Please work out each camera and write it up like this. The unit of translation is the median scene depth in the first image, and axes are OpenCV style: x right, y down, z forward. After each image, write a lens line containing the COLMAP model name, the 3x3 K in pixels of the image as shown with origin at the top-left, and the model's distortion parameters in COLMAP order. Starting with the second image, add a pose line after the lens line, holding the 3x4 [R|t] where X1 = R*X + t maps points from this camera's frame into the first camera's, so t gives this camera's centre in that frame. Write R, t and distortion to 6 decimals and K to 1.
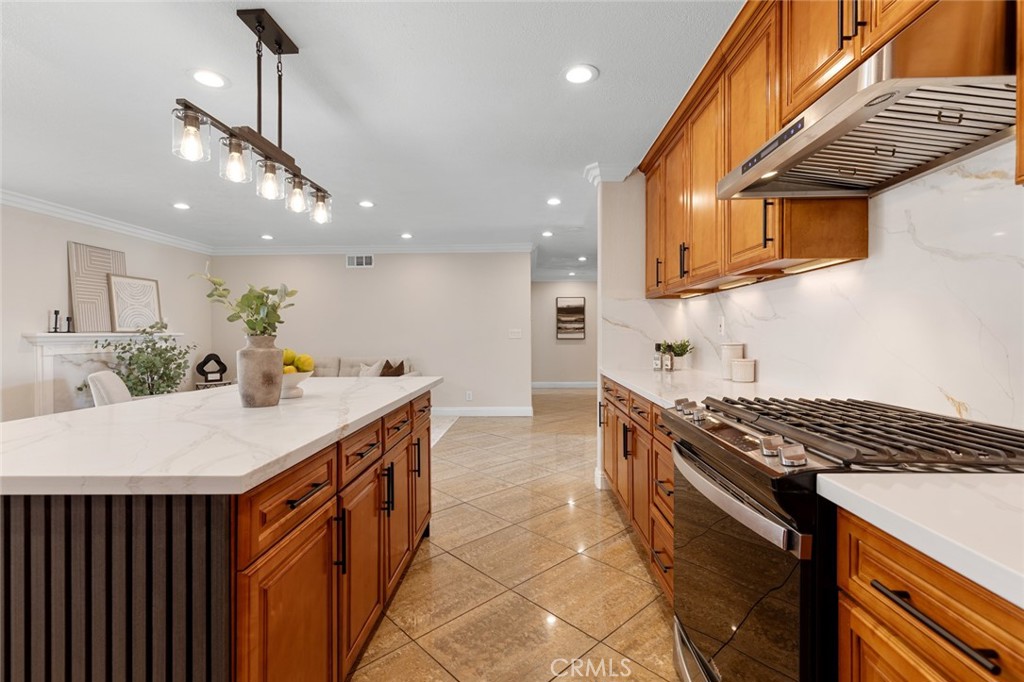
lens RADIAL K [[462.5, 0, 519.1], [0, 462.5, 336.4], [0, 0, 1]] dist [0.002045, 0.000062]
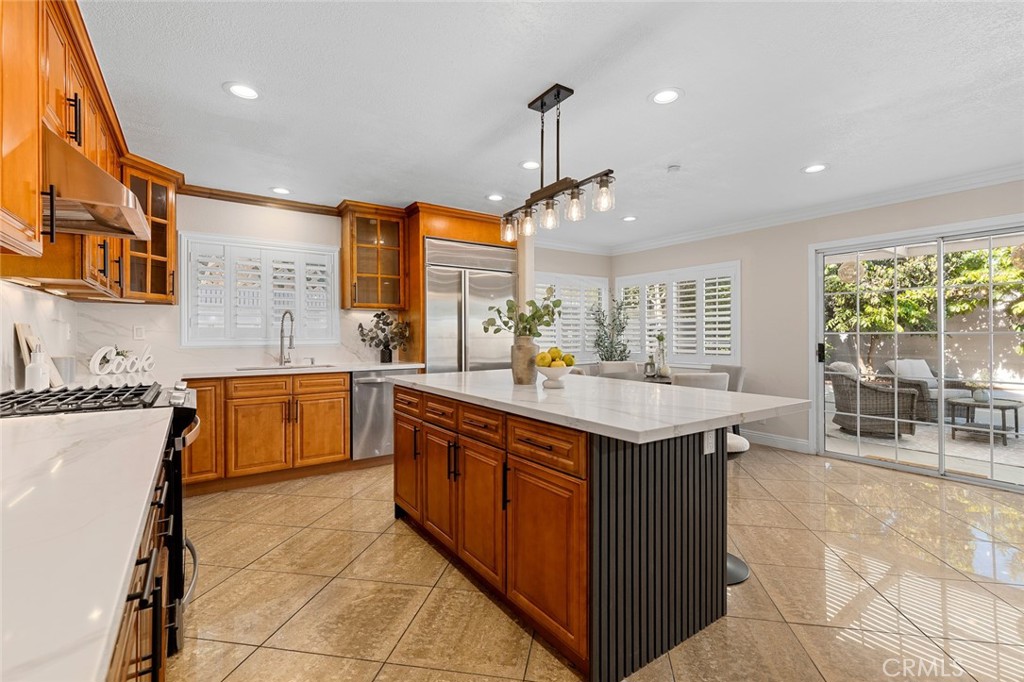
lens RADIAL K [[462.5, 0, 519.1], [0, 462.5, 336.4], [0, 0, 1]] dist [0.002045, 0.000062]
pose [[-0.805424, 0.008507, -0.592639, 0.123455], [0.002139, 0.999932, 0.011446, -0.007155], [0.592696, 0.007951, -0.805387, 0.845060]]
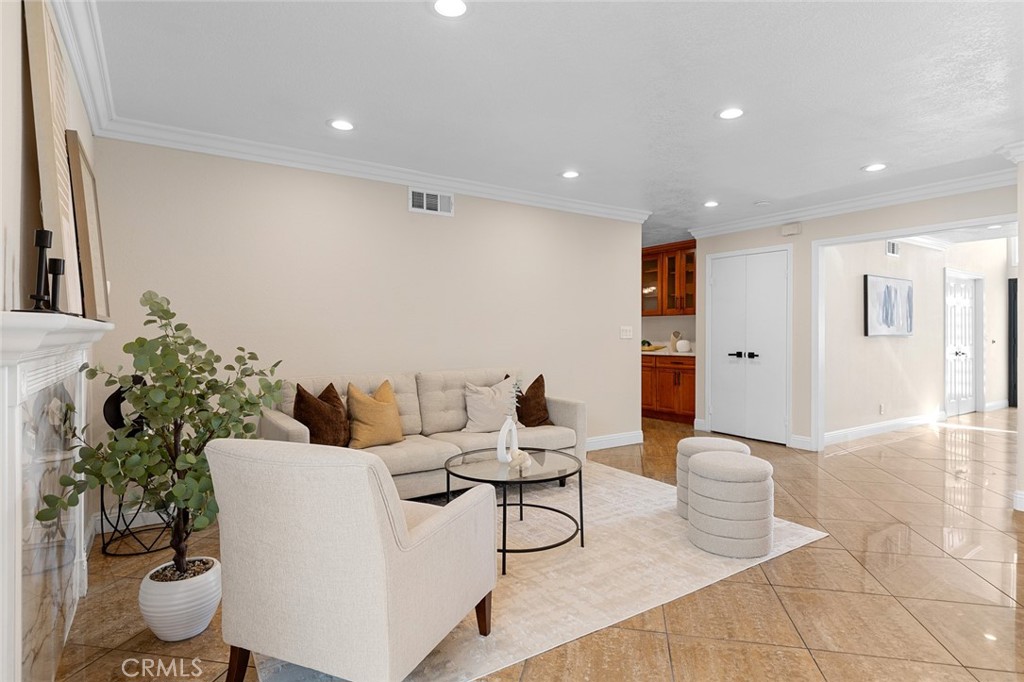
lens RADIAL K [[543.8, 0, 516.0], [0, 543.8, 326.7], [0, 0, 1]] dist [-0.004585, -0.000874]
pose [[0.817355, 0.014740, 0.575946, -0.965949], [-0.006838, 0.999850, -0.015884, 0.000027], [-0.576094, 0.009045, 0.817333, 0.595132]]
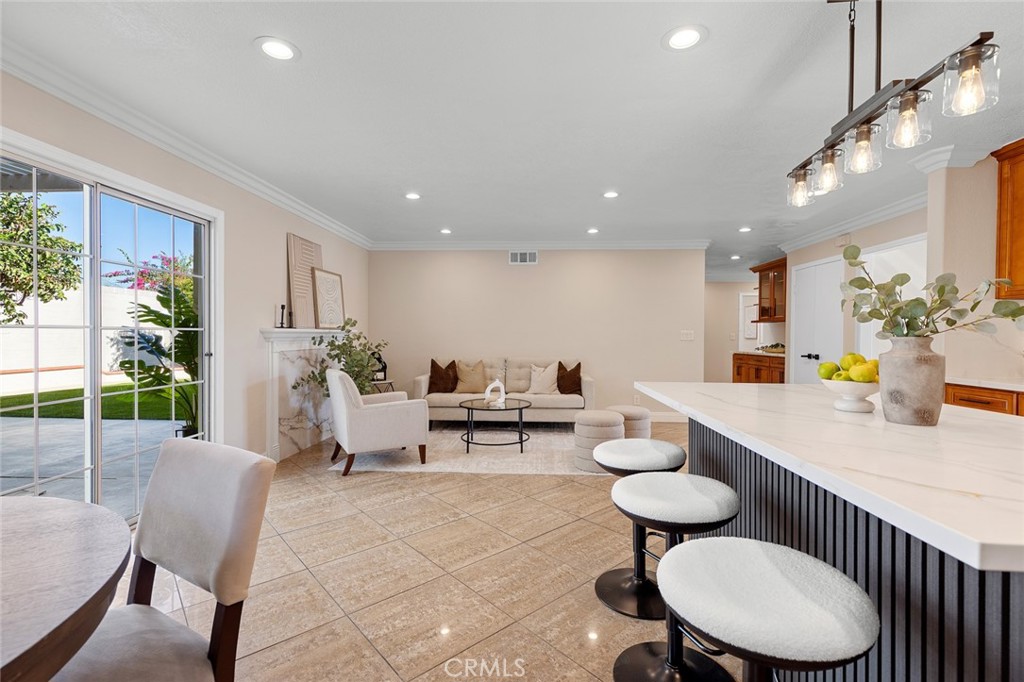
lens RADIAL K [[462.5, 0, 519.1], [0, 462.5, 336.4], [0, 0, 1]] dist [0.002045, 0.000062]
pose [[0.999334, 0.014451, -0.033504, -0.478717], [-0.014507, 0.999894, -0.001449, 0.003365], [0.033479, 0.001935, 0.999438, 0.063292]]
